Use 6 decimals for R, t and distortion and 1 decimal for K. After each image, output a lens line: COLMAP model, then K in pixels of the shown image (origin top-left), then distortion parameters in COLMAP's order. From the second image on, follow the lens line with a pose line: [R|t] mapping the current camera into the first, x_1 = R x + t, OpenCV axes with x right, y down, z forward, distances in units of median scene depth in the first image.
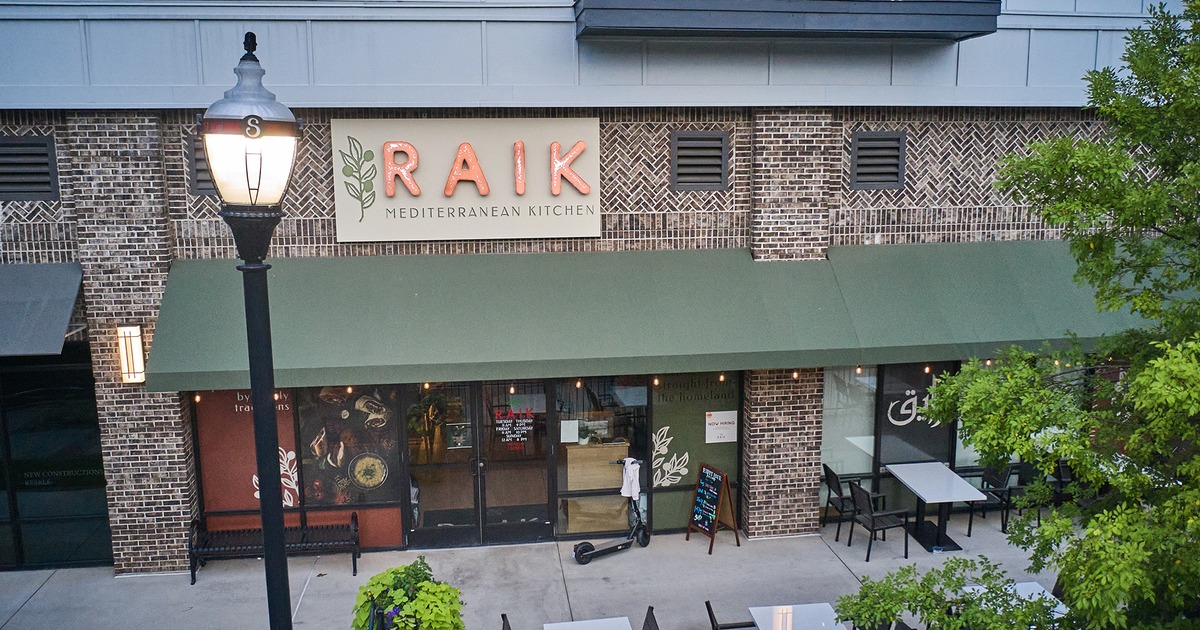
lens RADIAL K [[931.0, 0, 600.1], [0, 931.0, 316.1], [0, 0, 1]] dist [-0.028548, -0.012549]
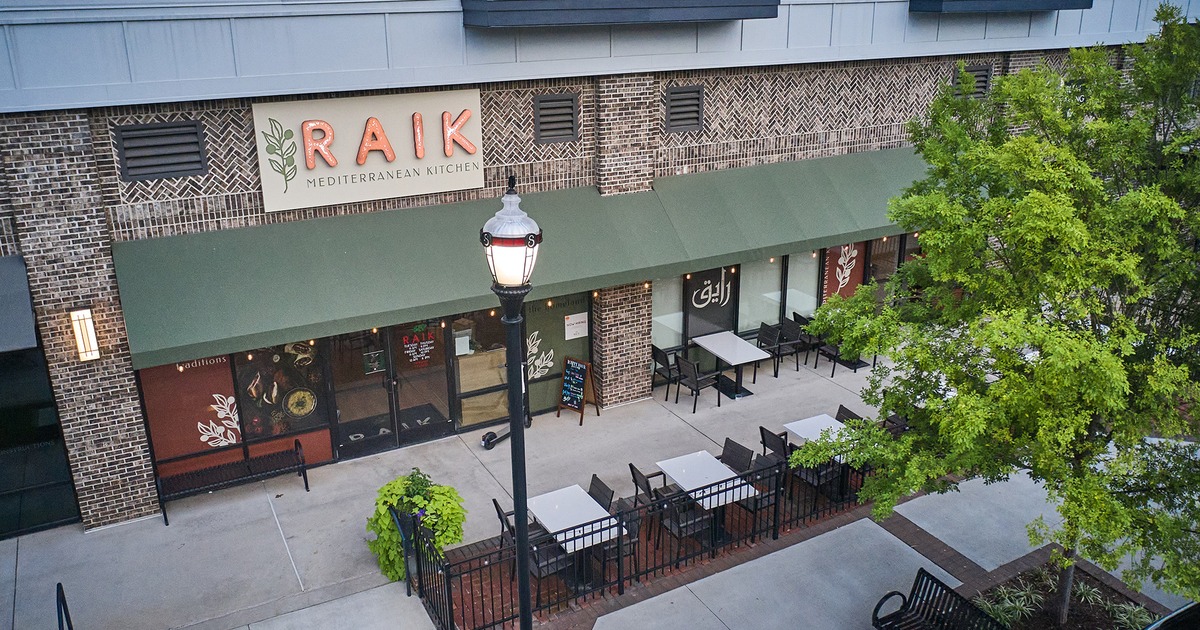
lens RADIAL K [[931.0, 0, 601.8], [0, 931.0, 314.4], [0, 0, 1]] dist [-0.028548, -0.012549]
pose [[0.934053, -0.118400, 0.336937, -0.287565], [0.062380, 0.983031, 0.172507, -0.123468], [-0.351645, -0.140112, 0.925589, -0.197417]]
